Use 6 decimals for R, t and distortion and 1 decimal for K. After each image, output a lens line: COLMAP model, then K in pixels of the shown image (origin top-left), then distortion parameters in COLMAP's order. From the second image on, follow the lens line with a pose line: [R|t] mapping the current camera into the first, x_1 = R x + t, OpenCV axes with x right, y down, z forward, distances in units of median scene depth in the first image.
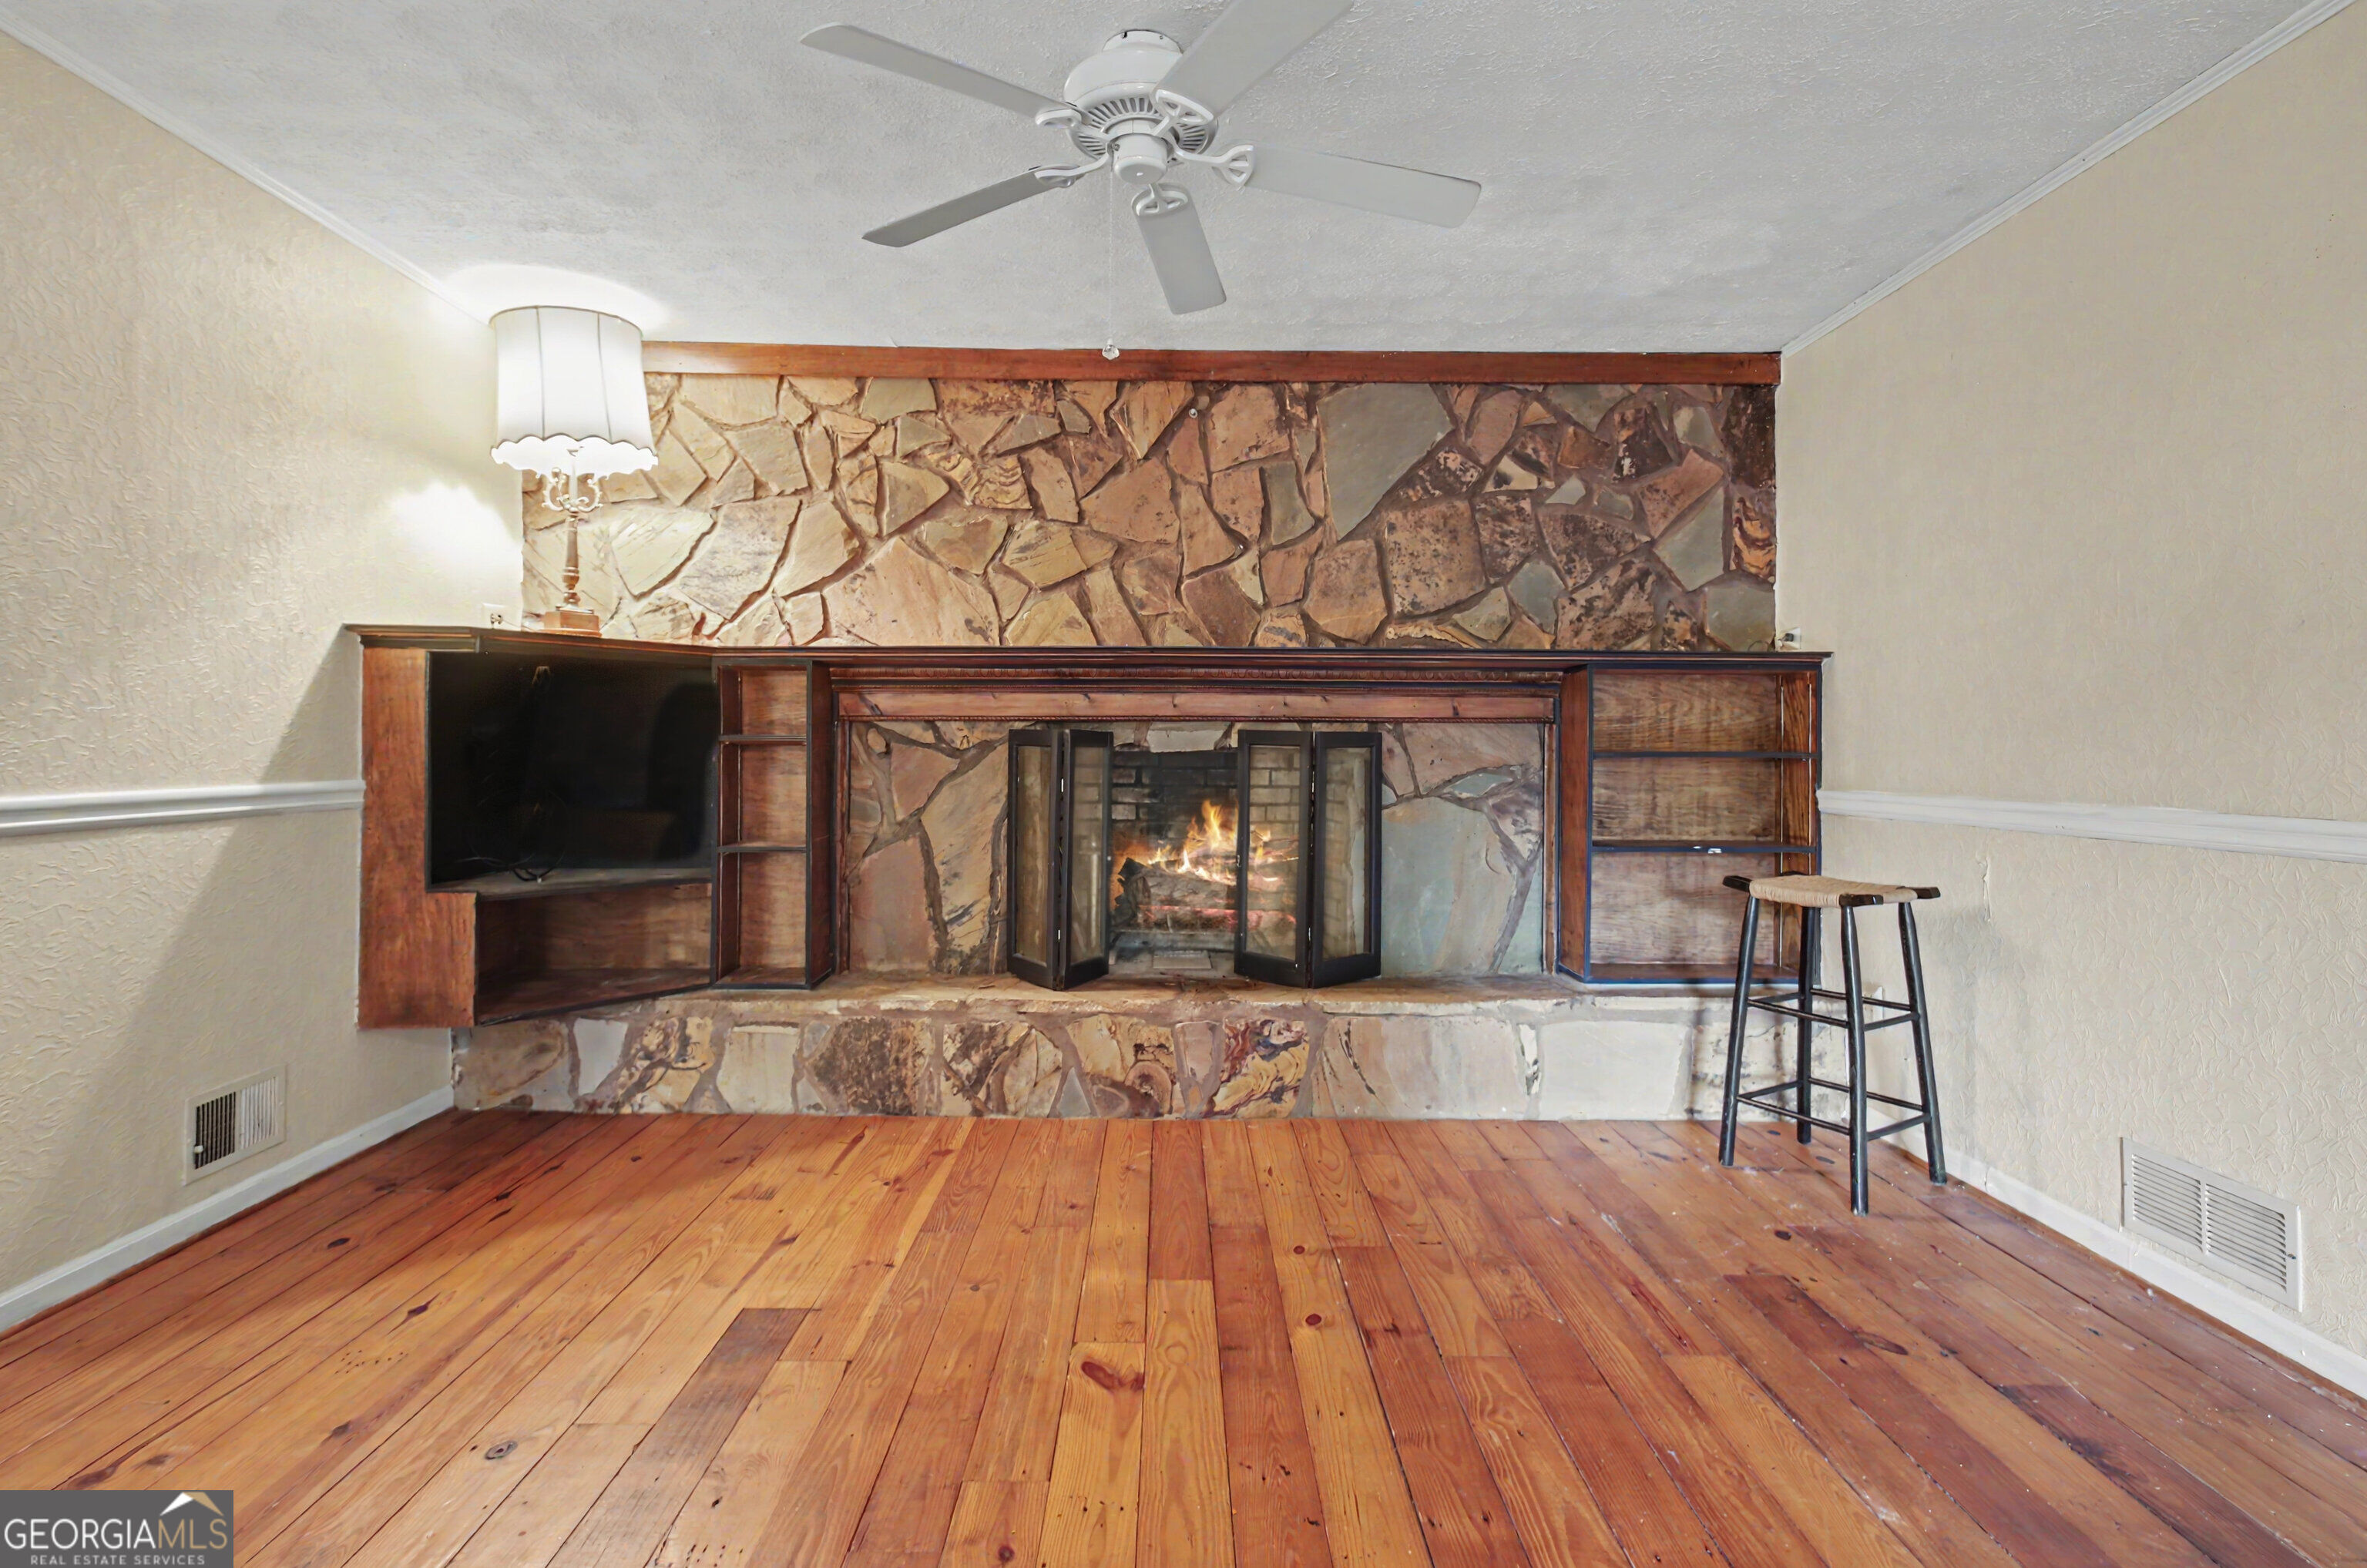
lens RADIAL K [[1151.1, 0, 1188.0], [0, 1151.1, 746.6], [0, 0, 1]] dist [0.004513, 0.000717]
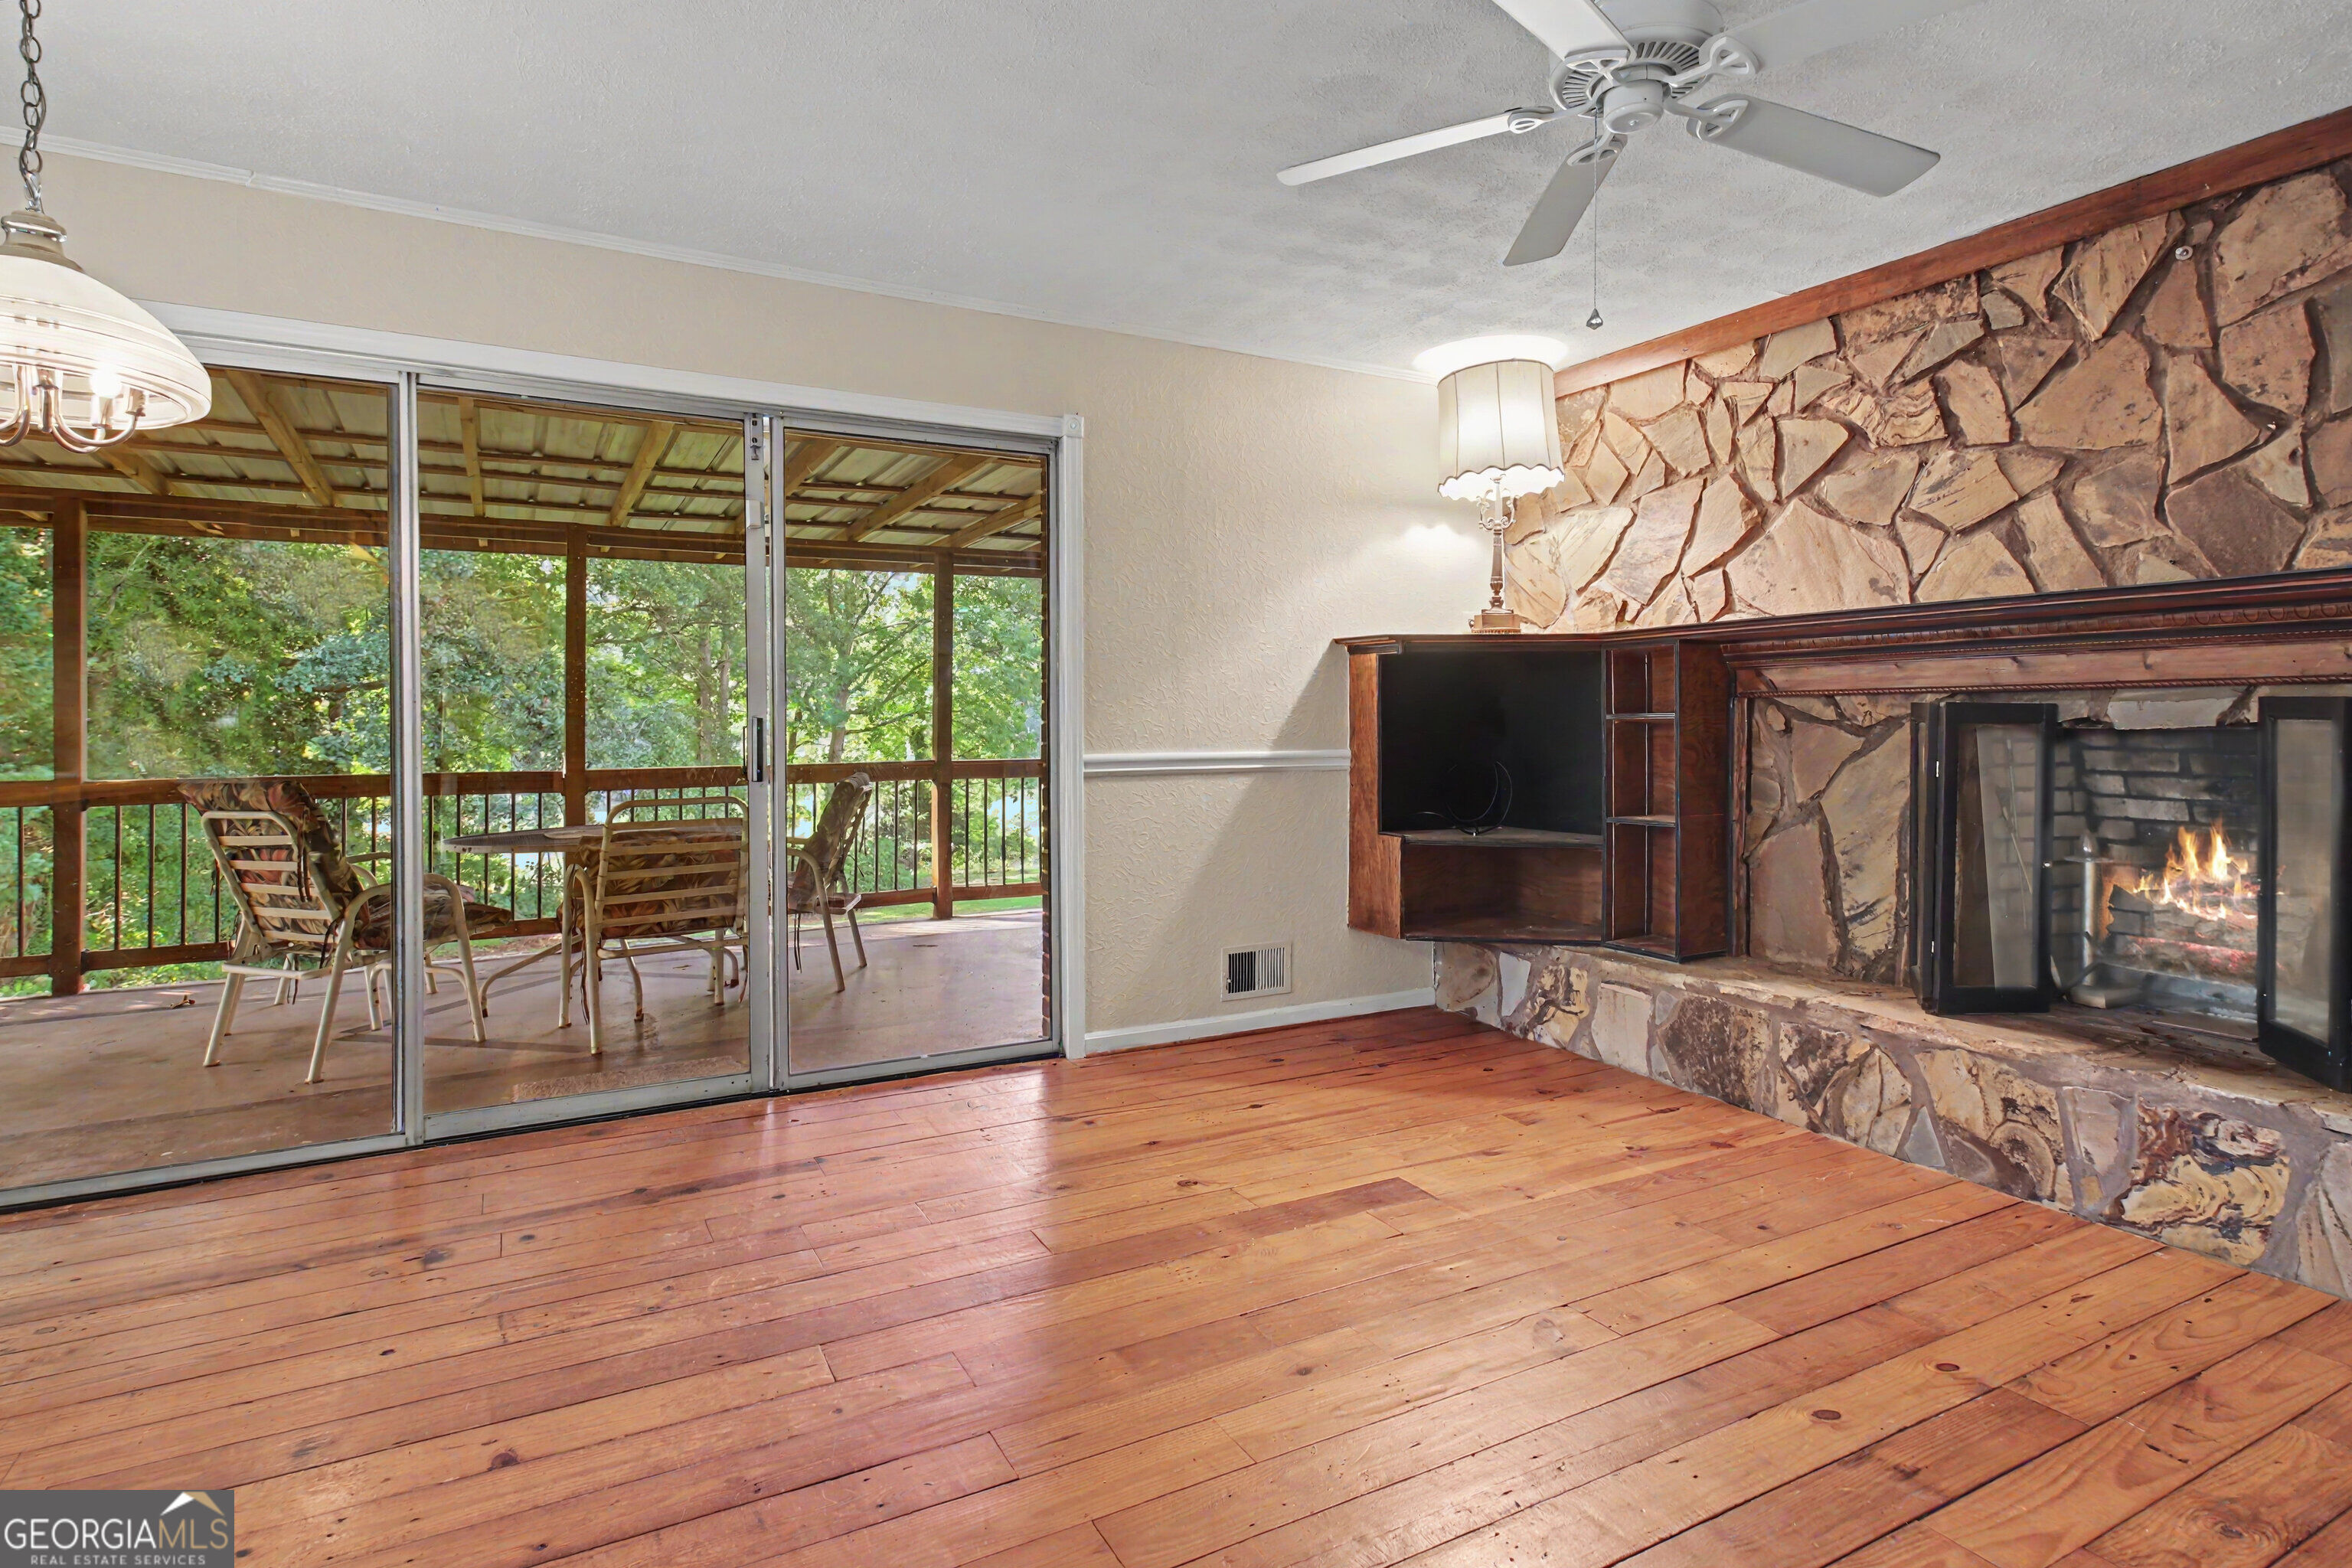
lens RADIAL K [[1155.9, 0, 1160.0], [0, 1155.9, 731.9], [0, 0, 1]] dist [0.005437, -0.001451]
pose [[0.489165, 0.000492, -0.872191, 0.344263], [0.006153, 0.999973, 0.004015, -0.000251], [0.872170, -0.007330, 0.489149, 0.101021]]
